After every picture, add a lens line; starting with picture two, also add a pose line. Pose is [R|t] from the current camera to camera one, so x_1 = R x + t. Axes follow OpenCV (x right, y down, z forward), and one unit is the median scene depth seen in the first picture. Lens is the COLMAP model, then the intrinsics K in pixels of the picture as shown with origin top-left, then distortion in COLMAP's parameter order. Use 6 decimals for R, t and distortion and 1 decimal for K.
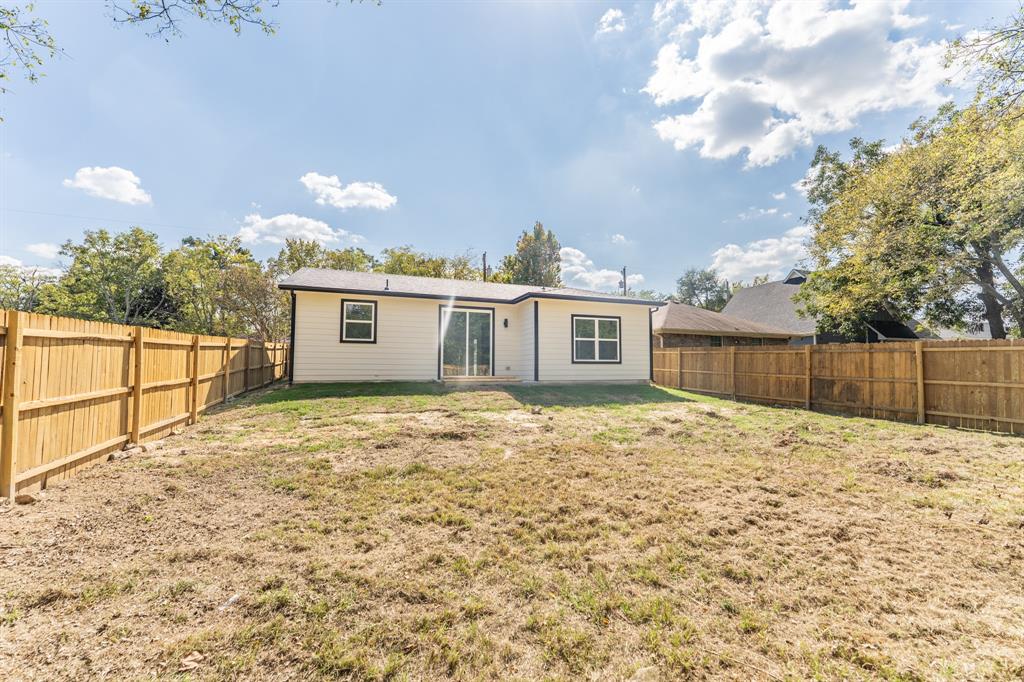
lens RADIAL K [[415.8, 0, 517.5], [0, 415.8, 342.1], [0, 0, 1]] dist [0.002559, -0.000022]
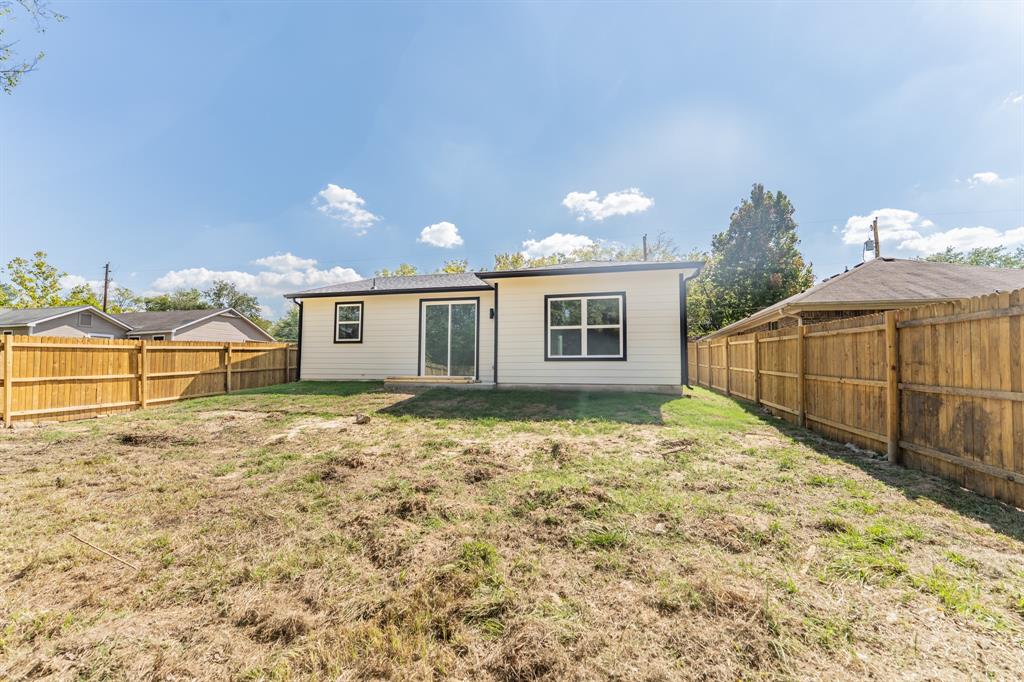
lens RADIAL K [[415.8, 0, 515.7], [0, 415.8, 342.2], [0, 0, 1]] dist [0.002559, -0.000022]
pose [[0.817845, -0.036568, -0.574276, 0.505398], [0.035200, 0.999289, -0.013503, 0.025567], [0.574361, -0.009171, 0.818551, 0.347449]]
